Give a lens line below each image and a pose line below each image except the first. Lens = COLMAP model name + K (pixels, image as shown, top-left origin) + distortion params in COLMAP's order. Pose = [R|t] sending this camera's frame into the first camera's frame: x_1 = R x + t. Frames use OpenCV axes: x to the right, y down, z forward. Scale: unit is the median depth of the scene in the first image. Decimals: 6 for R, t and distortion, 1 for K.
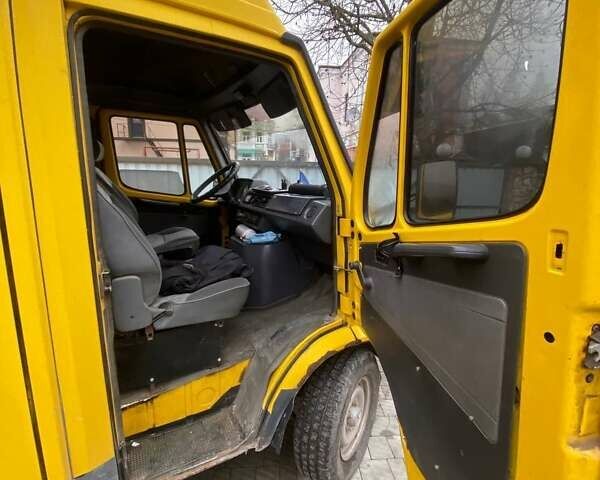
lens RADIAL K [[323.4, 0, 298.6], [0, 323.4, 243.2], [0, 0, 1]] dist [0.019106, -0.011566]
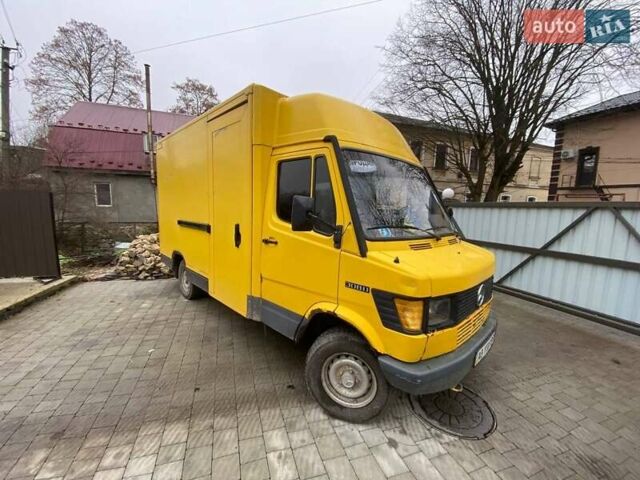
lens RADIAL K [[263.6, 0, 317.5], [0, 263.6, 237.5], [0, 0, 1]] dist [-0.014246, -0.004280]
pose [[0.256141, 0.095320, -0.961928, 0.979063], [-0.231348, 0.972251, 0.034739, -0.046925], [0.938547, 0.213642, 0.271086, 0.394925]]
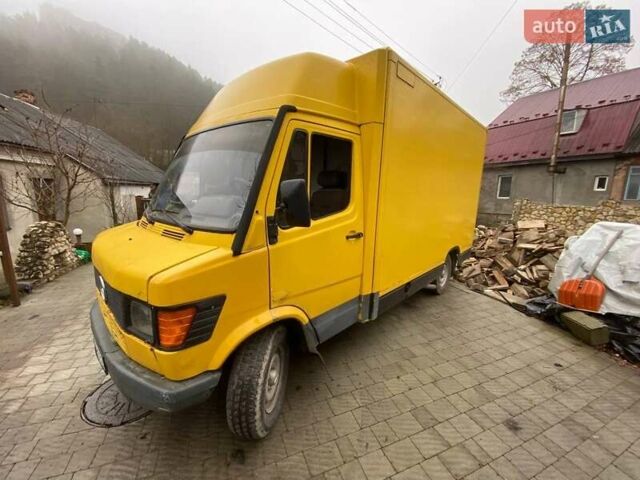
lens RADIAL K [[263.6, 0, 318.3], [0, 263.6, 239.0], [0, 0, 1]] dist [-0.014246, -0.004280]
pose [[-0.950714, 0.023130, -0.309204, -0.214163], [-0.097700, 0.924070, 0.369527, -0.474425], [0.294273, 0.381524, -0.876267, 2.195836]]
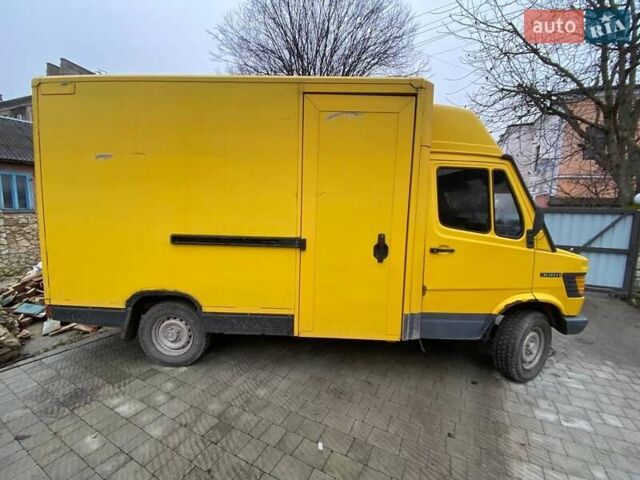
lens RADIAL K [[263.6, 0, 323.8], [0, 263.6, 240.4], [0, 0, 1]] dist [-0.014246, -0.004280]
pose [[0.859497, 0.059741, -0.507638, -0.100633], [-0.121179, 0.988648, -0.088824, 0.186285], [0.496569, 0.137859, 0.856980, -0.736569]]
